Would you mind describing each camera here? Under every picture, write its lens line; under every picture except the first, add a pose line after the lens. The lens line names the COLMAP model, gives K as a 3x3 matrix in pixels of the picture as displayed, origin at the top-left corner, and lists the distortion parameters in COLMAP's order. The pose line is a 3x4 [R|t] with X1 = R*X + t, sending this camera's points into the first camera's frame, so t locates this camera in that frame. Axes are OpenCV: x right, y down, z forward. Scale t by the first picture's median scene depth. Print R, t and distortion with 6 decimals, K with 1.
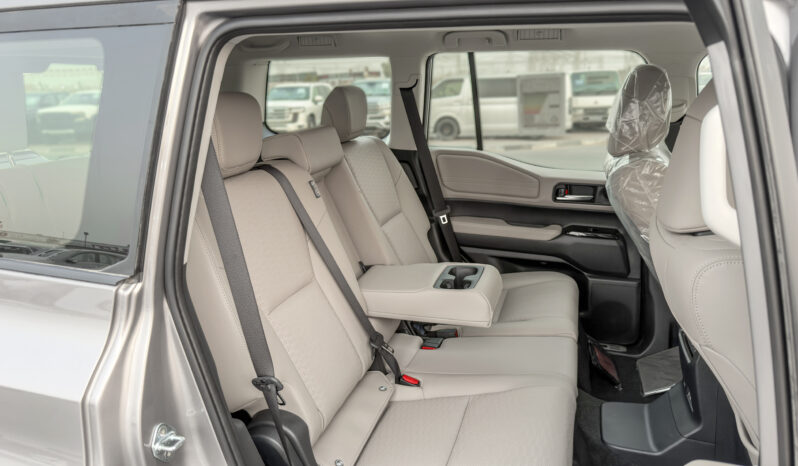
lens RADIAL K [[584.6, 0, 399.8], [0, 584.6, 235.0], [0, 0, 1]] dist [0.005928, -0.001006]
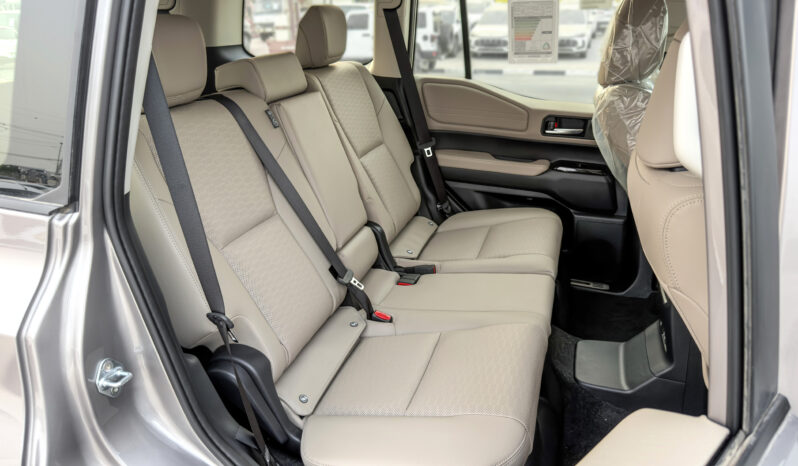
lens RADIAL K [[593.7, 0, 399.0], [0, 593.7, 233.0], [0, 0, 1]] dist [0.006446, -0.000970]
pose [[0.999831, 0.015326, 0.010174, 0.024177], [-0.016339, 0.993981, 0.108330, 0.000973], [-0.008452, -0.108478, 0.994063, 0.018613]]
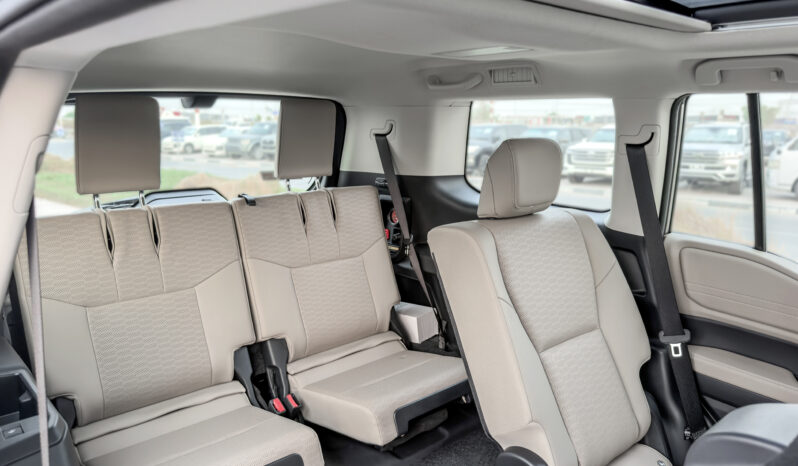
lens RADIAL K [[593.7, 0, 399.0], [0, 593.7, 233.0], [0, 0, 1]] dist [0.006446, -0.000970]
pose [[0.857437, 0.127961, -0.498426, 0.155506], [-0.159670, 0.986941, -0.021302, -0.113974], [0.489191, 0.097849, 0.866671, 0.351260]]
